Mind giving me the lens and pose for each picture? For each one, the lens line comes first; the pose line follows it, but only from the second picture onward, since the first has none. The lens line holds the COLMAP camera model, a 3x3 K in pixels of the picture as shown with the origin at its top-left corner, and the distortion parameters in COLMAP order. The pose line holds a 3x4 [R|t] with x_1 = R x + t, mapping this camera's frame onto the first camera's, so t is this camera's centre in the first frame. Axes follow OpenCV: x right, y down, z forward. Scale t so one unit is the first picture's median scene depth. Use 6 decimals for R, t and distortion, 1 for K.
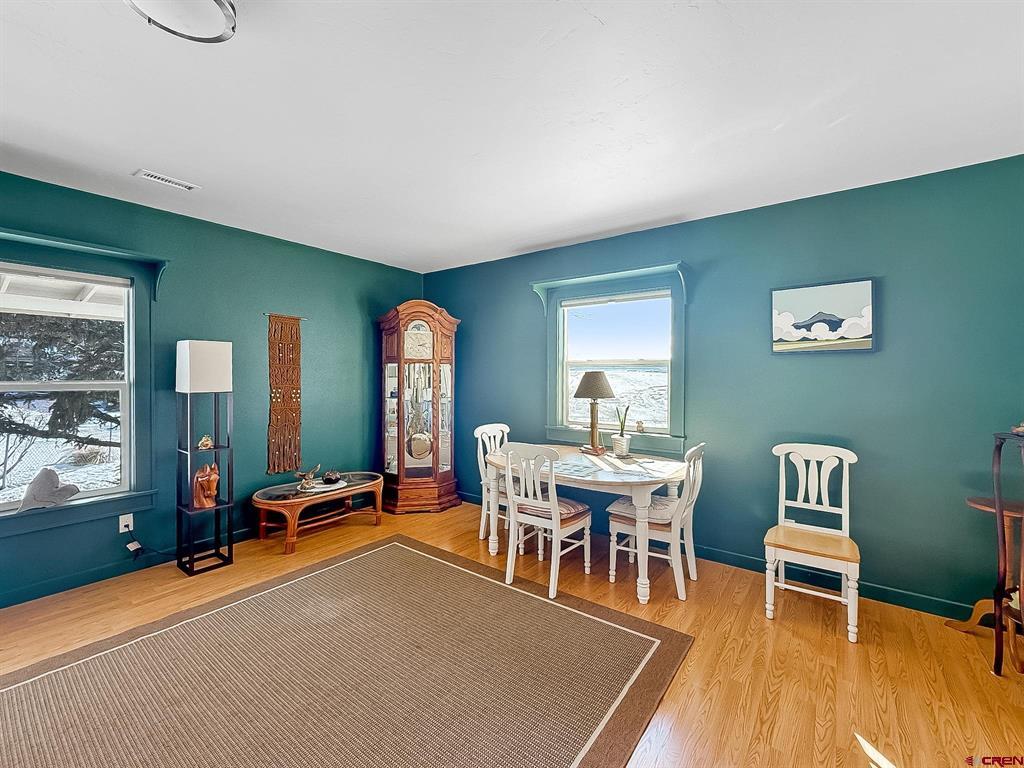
lens RADIAL K [[429.0, 0, 509.3], [0, 429.0, 379.7], [0, 0, 1]] dist [0.000671, 0.000237]
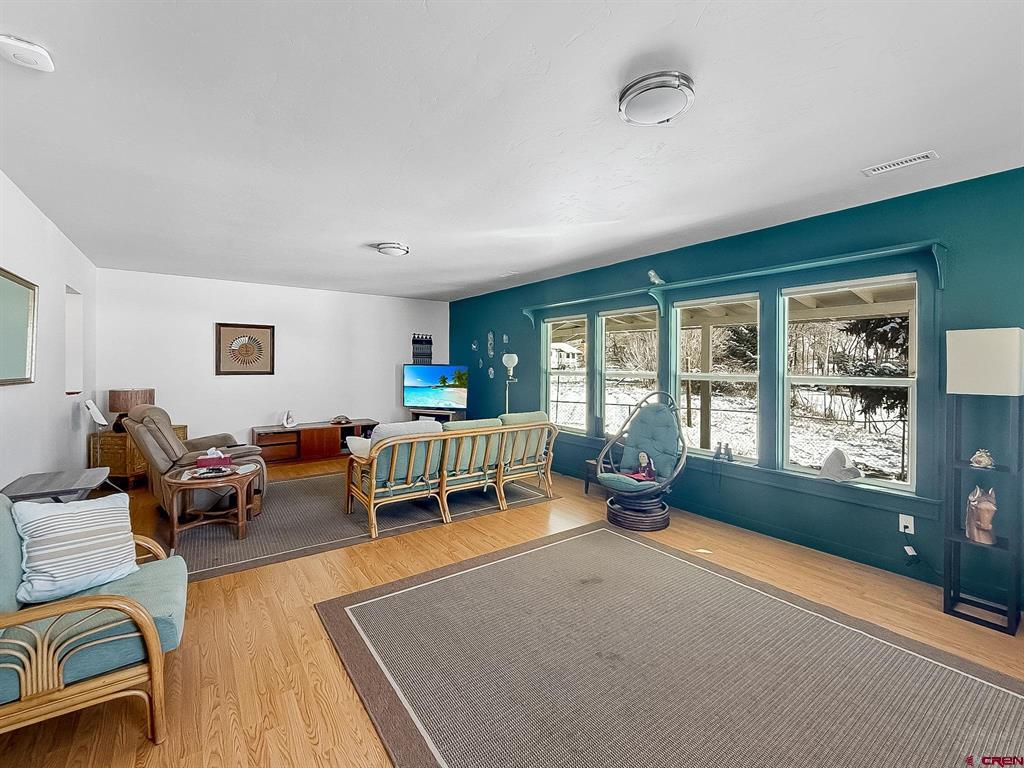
lens RADIAL K [[429.0, 0, 510.0], [0, 429.0, 378.9], [0, 0, 1]] dist [0.000671, 0.000237]
pose [[-0.318684, 0.008362, -0.947824, 0.308445], [-0.008433, 0.999897, 0.011657, 0.002650], [0.947824, 0.011707, -0.318580, 0.456948]]
